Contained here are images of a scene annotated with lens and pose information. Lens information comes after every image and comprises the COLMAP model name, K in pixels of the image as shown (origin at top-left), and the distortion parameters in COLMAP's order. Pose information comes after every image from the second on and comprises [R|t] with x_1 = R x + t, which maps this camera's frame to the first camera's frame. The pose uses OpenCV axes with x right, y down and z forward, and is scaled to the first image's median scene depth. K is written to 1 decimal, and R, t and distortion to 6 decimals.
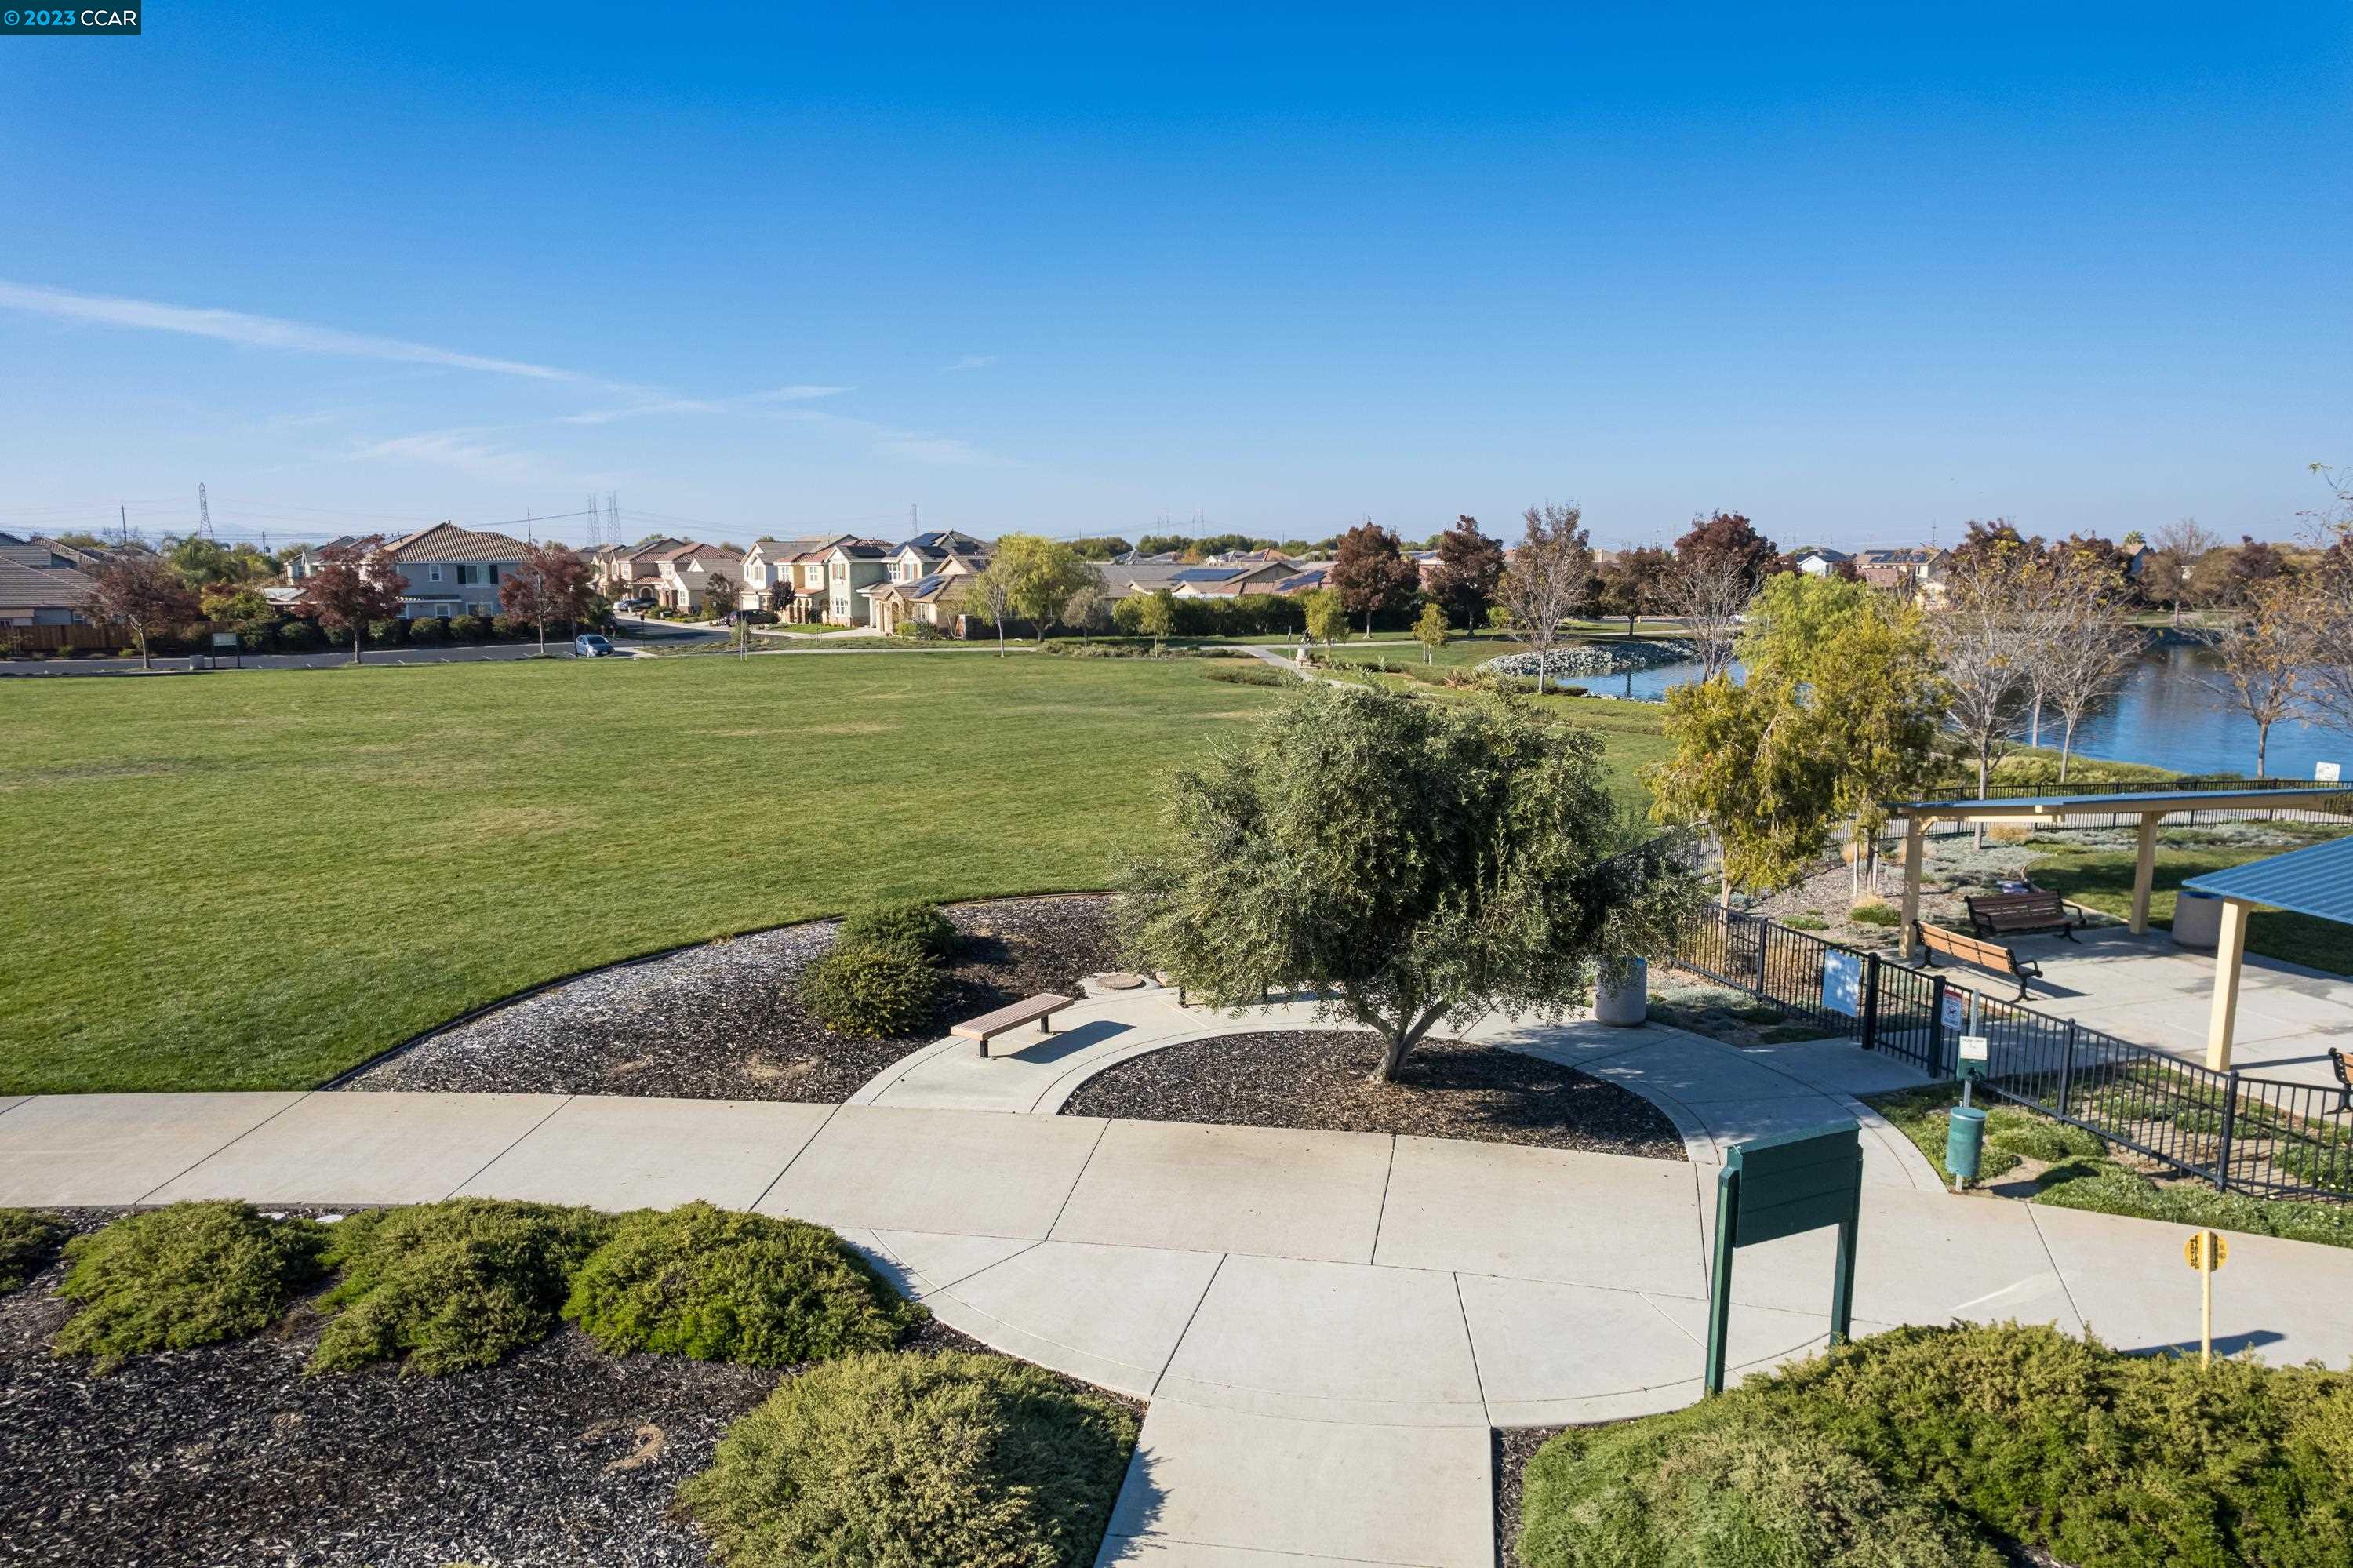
lens RADIAL K [[1514.2, 0, 1176.5], [0, 1514.2, 784.0], [0, 0, 1]] dist [-0.075028, 0.080393]
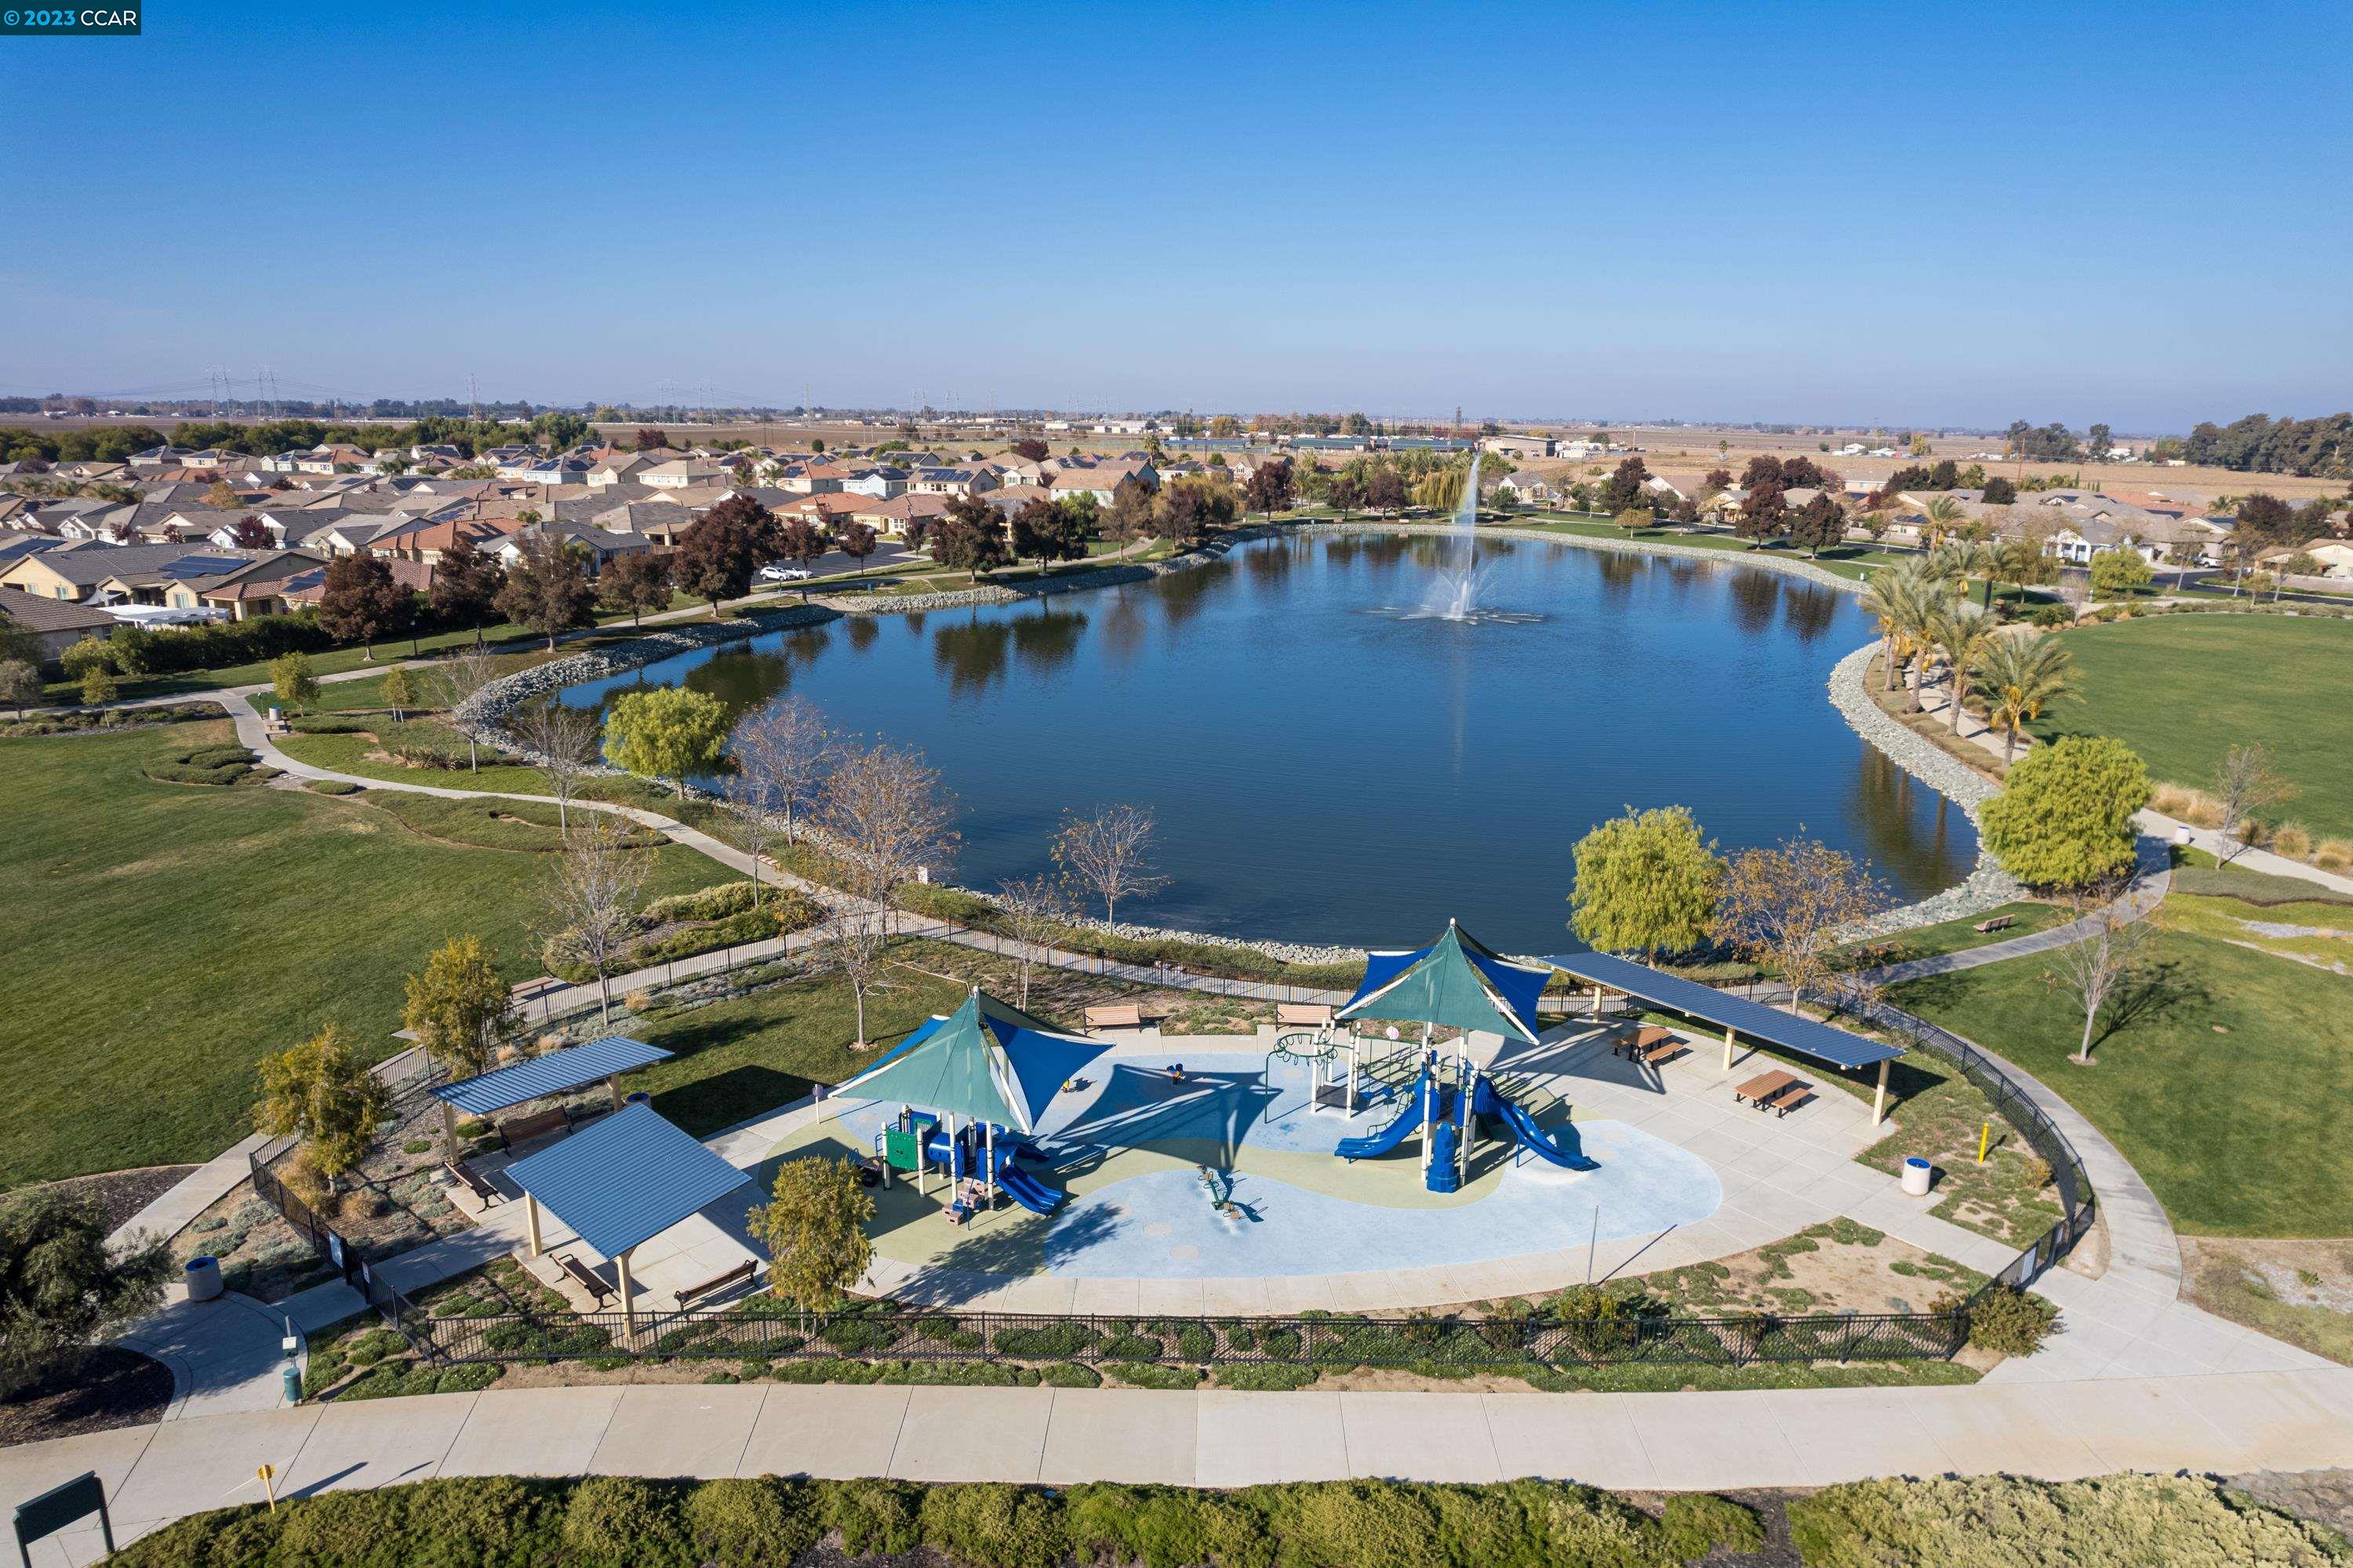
lens RADIAL K [[1514.2, 0, 1176.5], [0, 1514.2, 784.0], [0, 0, 1]] dist [-0.075028, 0.080393]
pose [[0.860268, -0.112156, 0.497353, 0.085667], [0.058690, 0.990804, 0.121918, -0.105423], [-0.506453, -0.075693, 0.858939, -0.186705]]
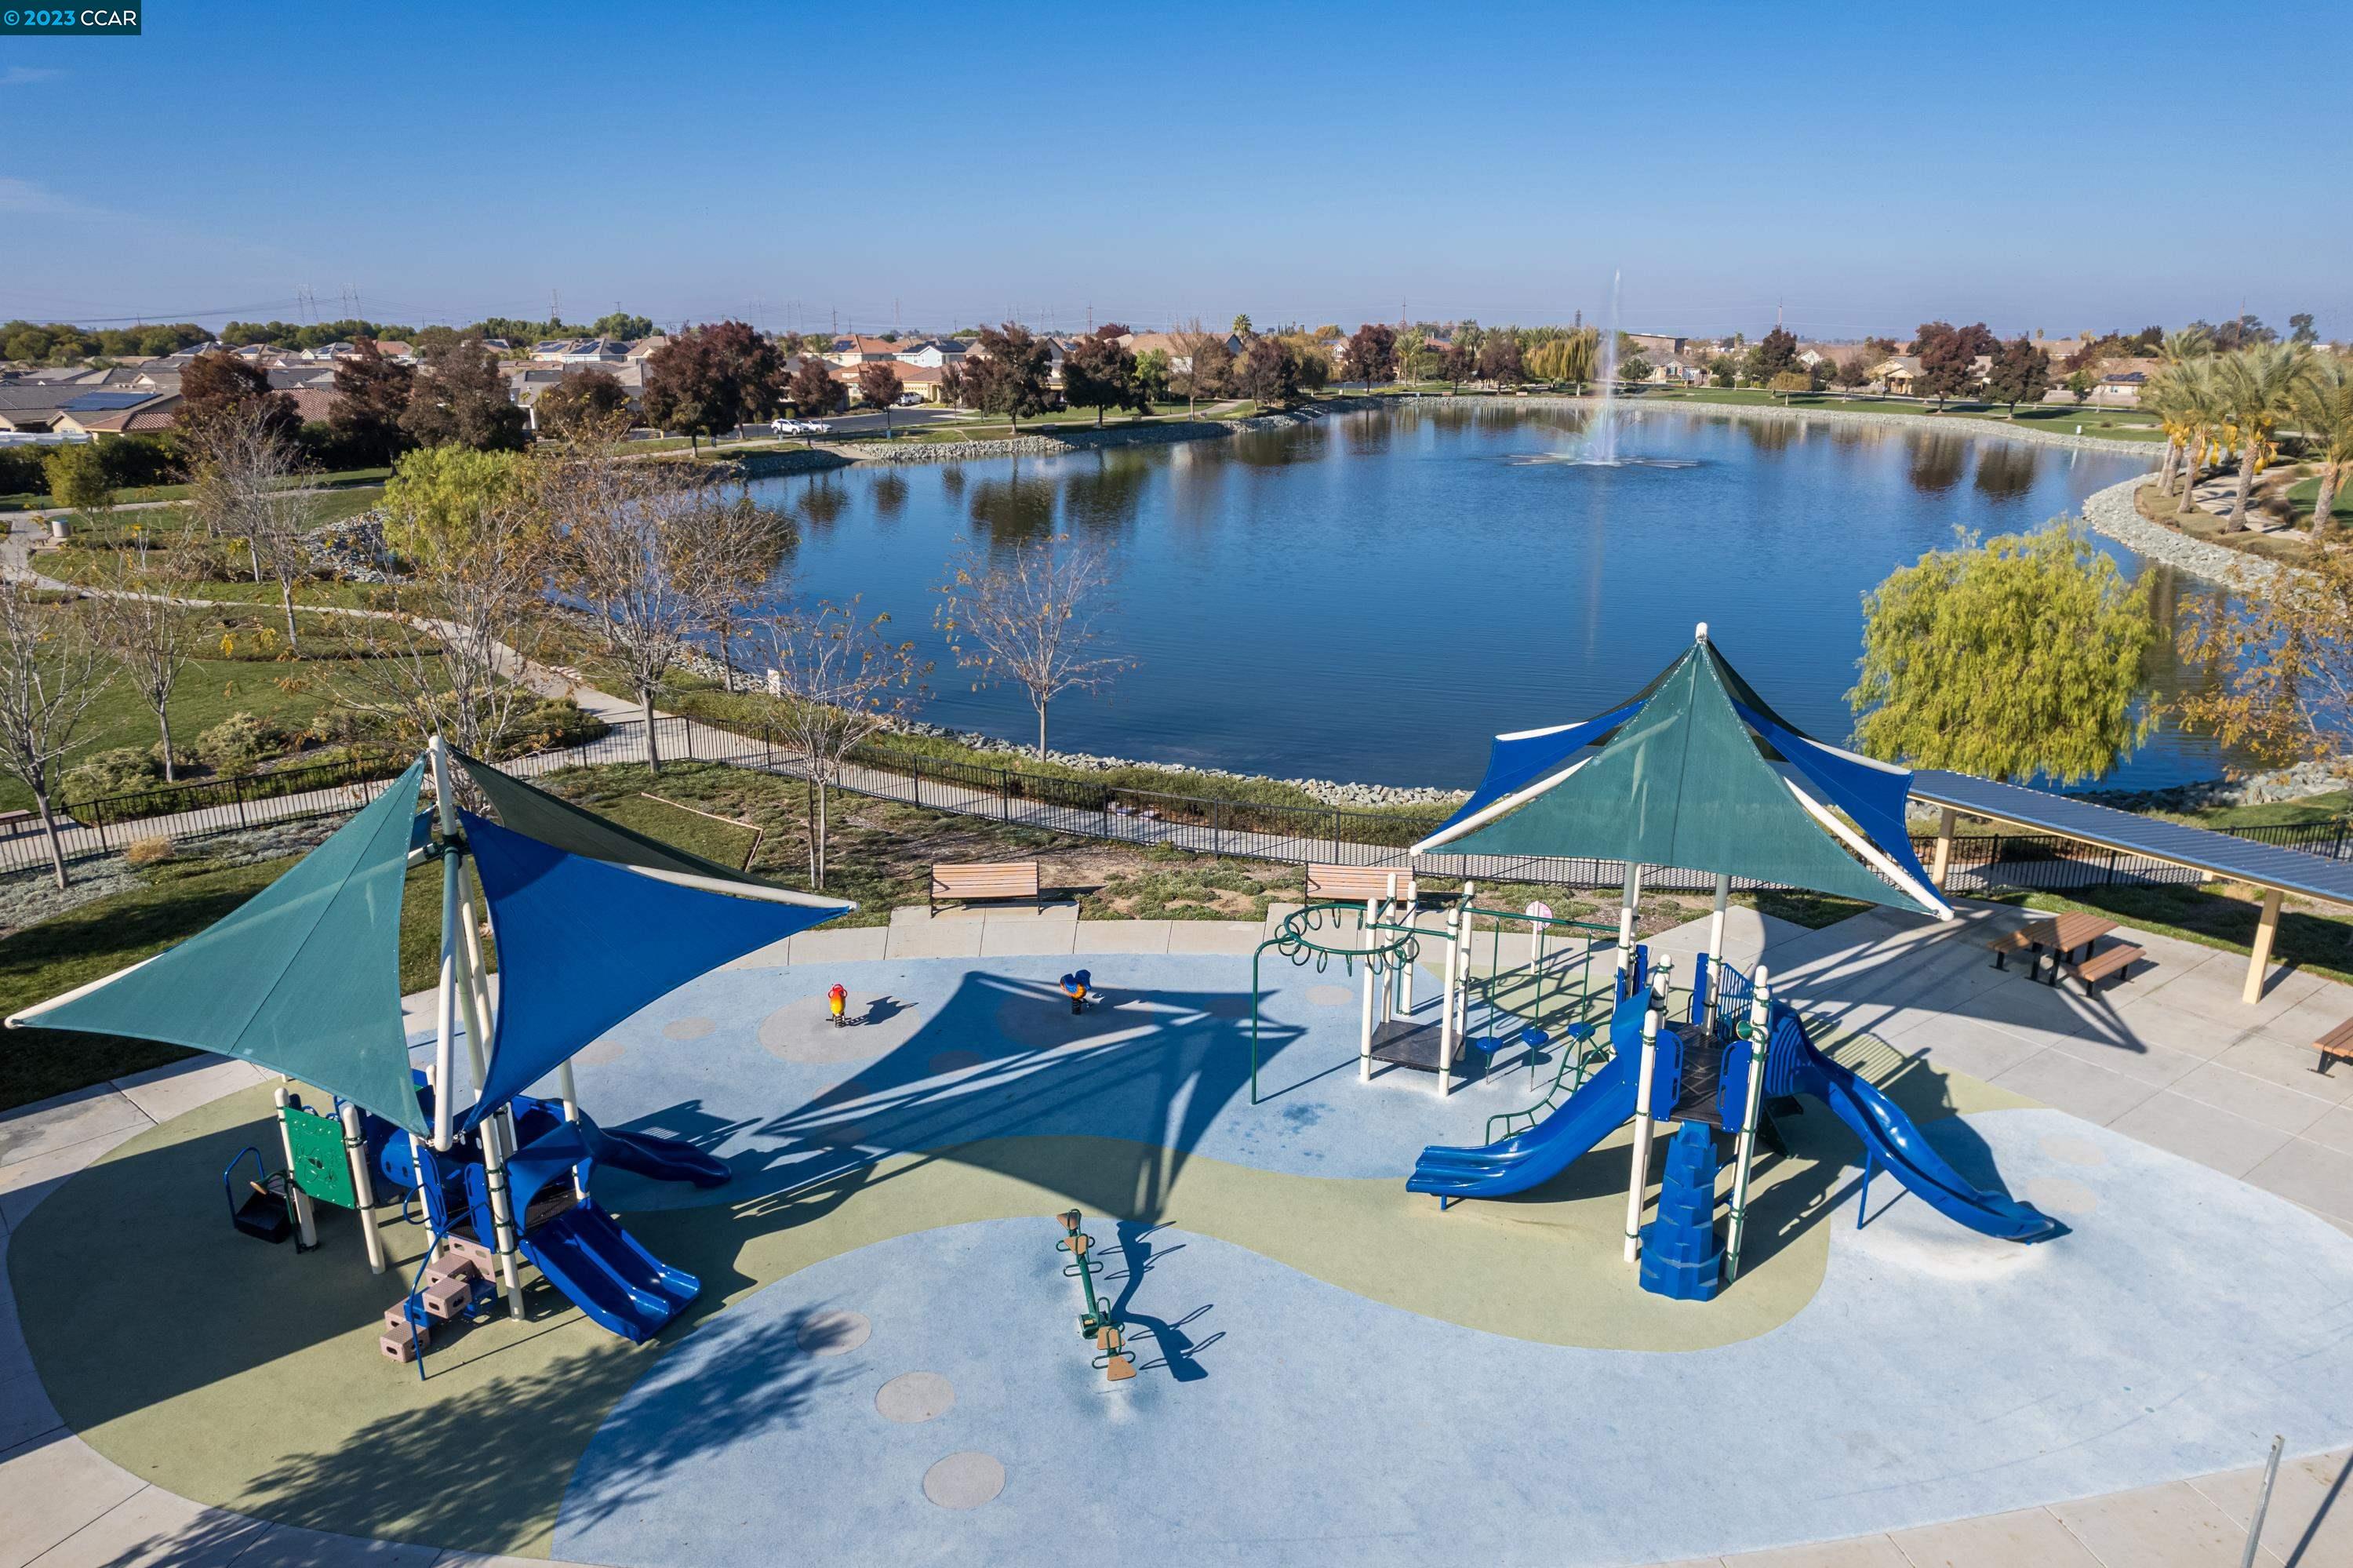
lens RADIAL K [[1523.6, 0, 1176.5], [0, 1523.6, 784.0], [0, 0, 1]] dist [-0.083143, 0.076348]
pose [[0.892951, -0.127541, 0.431707, 0.217230], [0.064156, 0.985291, 0.158387, -0.030410], [-0.445558, -0.113735, 0.887999, -0.008086]]
